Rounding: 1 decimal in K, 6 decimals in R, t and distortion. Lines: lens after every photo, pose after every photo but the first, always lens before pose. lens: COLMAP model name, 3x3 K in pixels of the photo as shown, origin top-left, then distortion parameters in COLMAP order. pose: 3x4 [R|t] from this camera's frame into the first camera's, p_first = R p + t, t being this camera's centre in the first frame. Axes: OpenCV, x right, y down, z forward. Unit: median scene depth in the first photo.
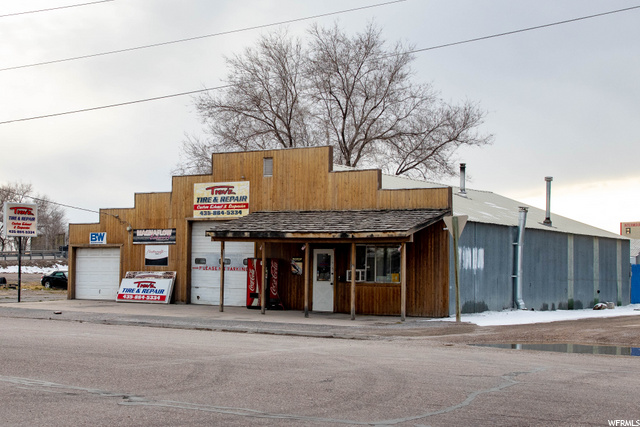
lens RADIAL K [[953.2, 0, 319.4], [0, 953.2, 233.8], [0, 0, 1]] dist [-0.102935, -0.016156]
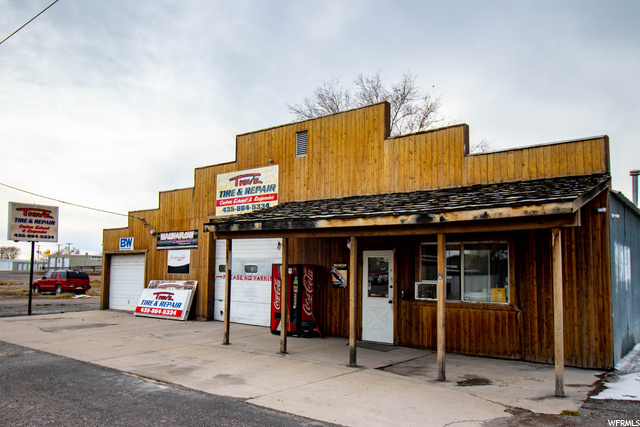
lens RADIAL K [[491.0, 0, 308.7], [0, 491.0, 237.1], [0, 0, 1]] dist [0.003222, 0.001551]
pose [[0.994142, -0.007295, -0.107835, -0.006362], [0.003385, 0.999332, -0.036394, 0.017579], [0.108029, 0.035815, 0.993502, 0.594428]]
